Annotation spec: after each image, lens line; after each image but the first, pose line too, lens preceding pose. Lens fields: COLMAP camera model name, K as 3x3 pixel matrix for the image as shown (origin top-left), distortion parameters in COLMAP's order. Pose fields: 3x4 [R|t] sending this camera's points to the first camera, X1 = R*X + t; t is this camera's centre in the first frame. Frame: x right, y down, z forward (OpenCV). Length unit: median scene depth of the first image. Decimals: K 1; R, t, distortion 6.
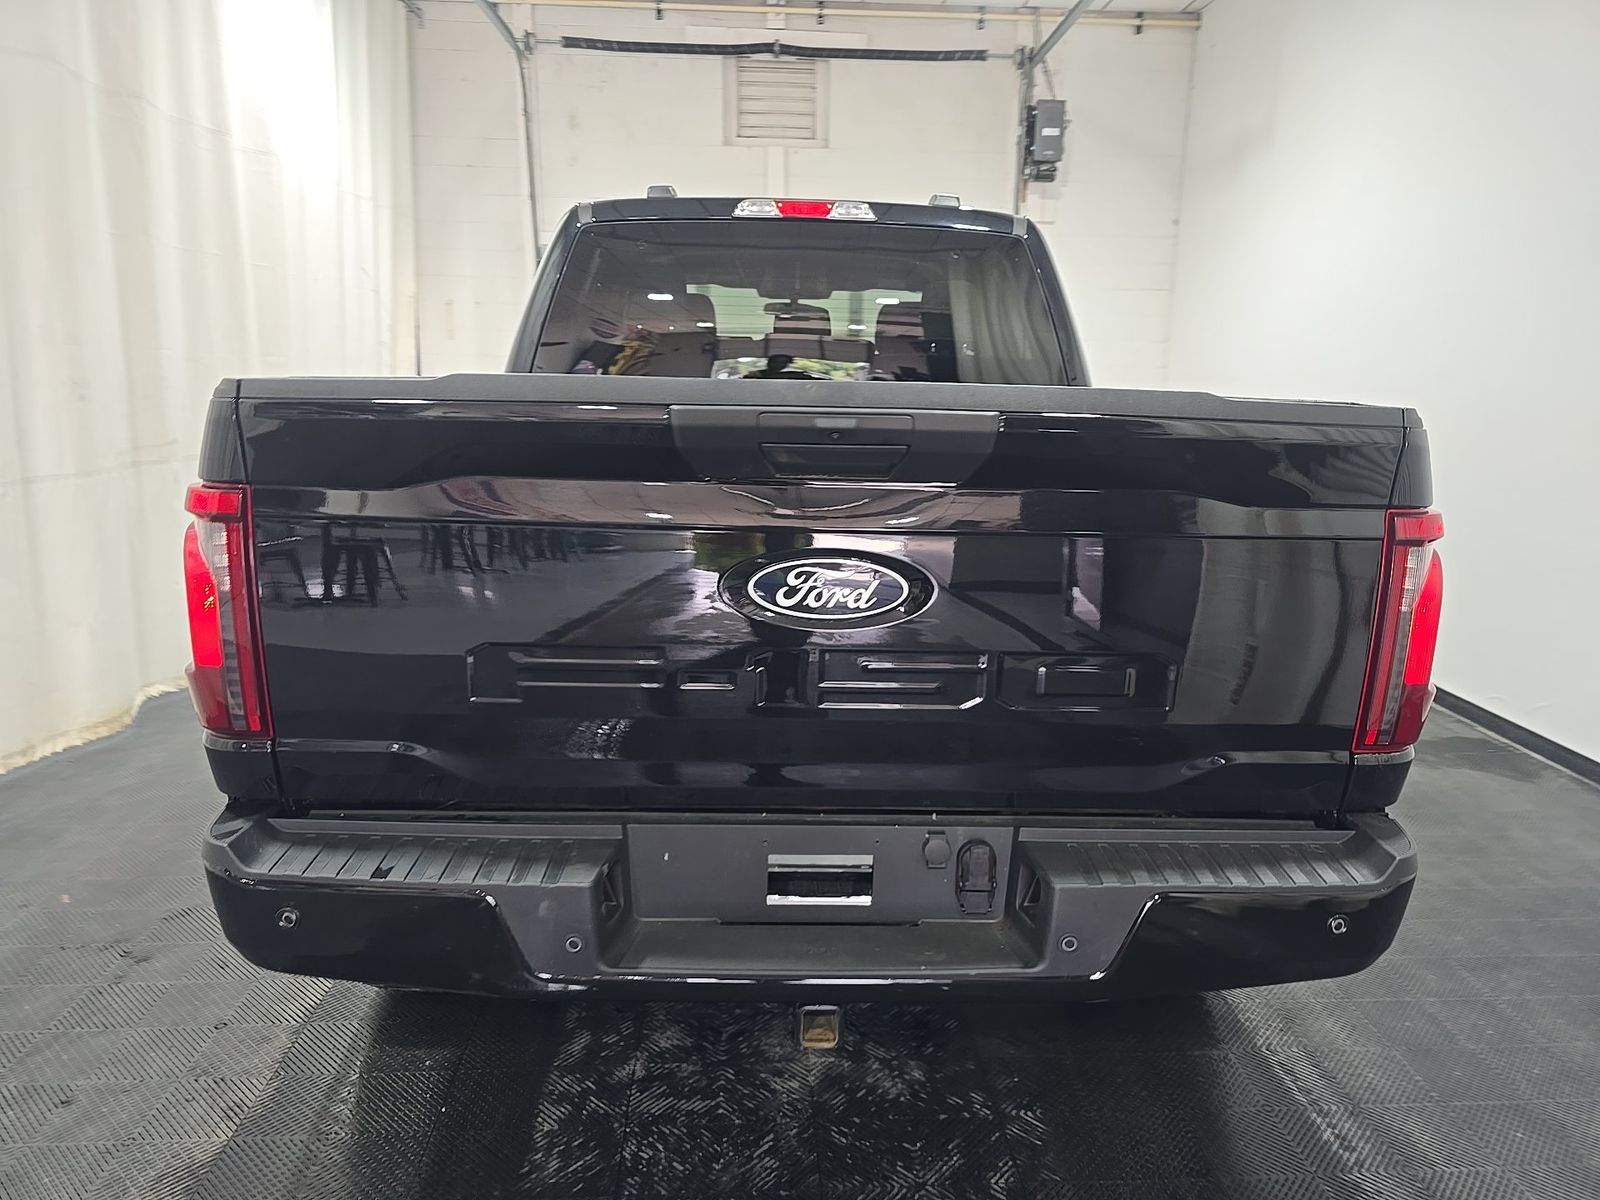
lens RADIAL K [[1033.0, 0, 813.5], [0, 1033.0, 599.0], [0, 0, 1]] dist [0.051978, -0.050339]
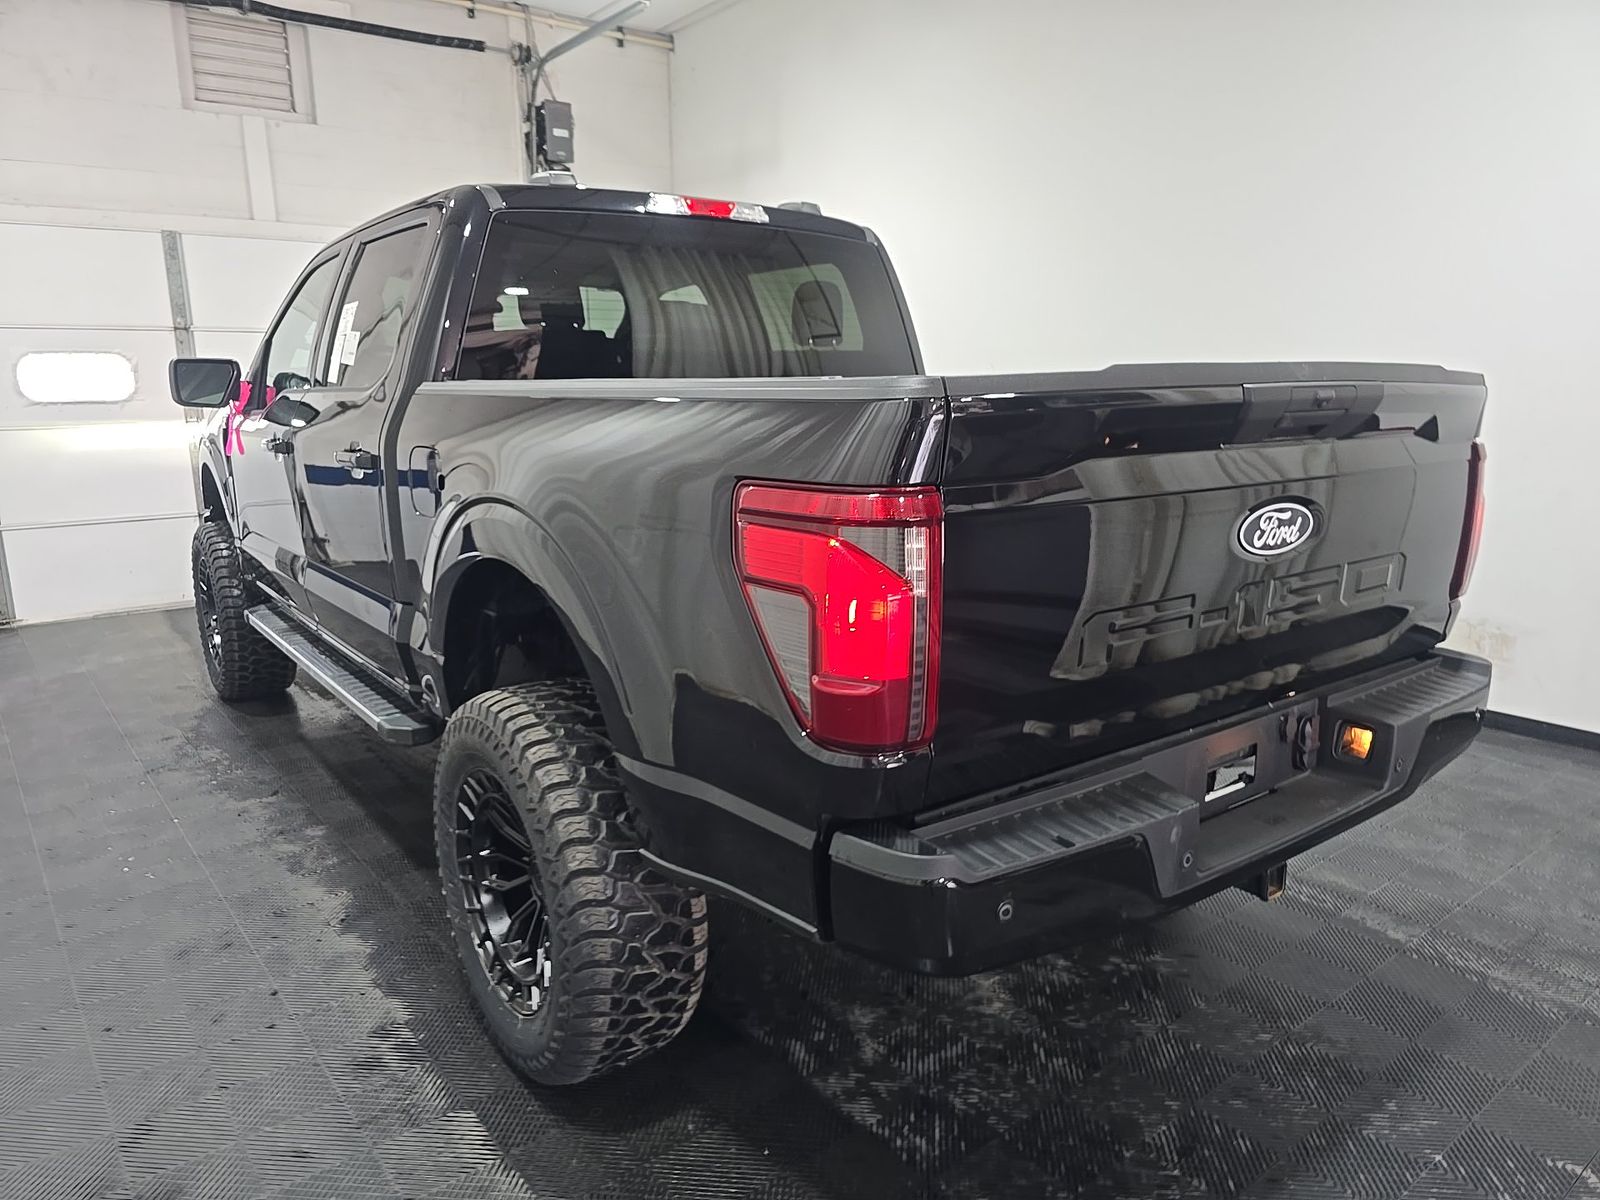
lens RADIAL K [[1033.0, 0, 813.5], [0, 1033.0, 599.0], [0, 0, 1]] dist [0.051978, -0.050339]
pose [[0.829071, -0.143882, 0.540314, -0.523916], [0.144007, 0.988672, 0.042309, -0.027455], [-0.540281, 0.042732, 0.840399, 0.112545]]
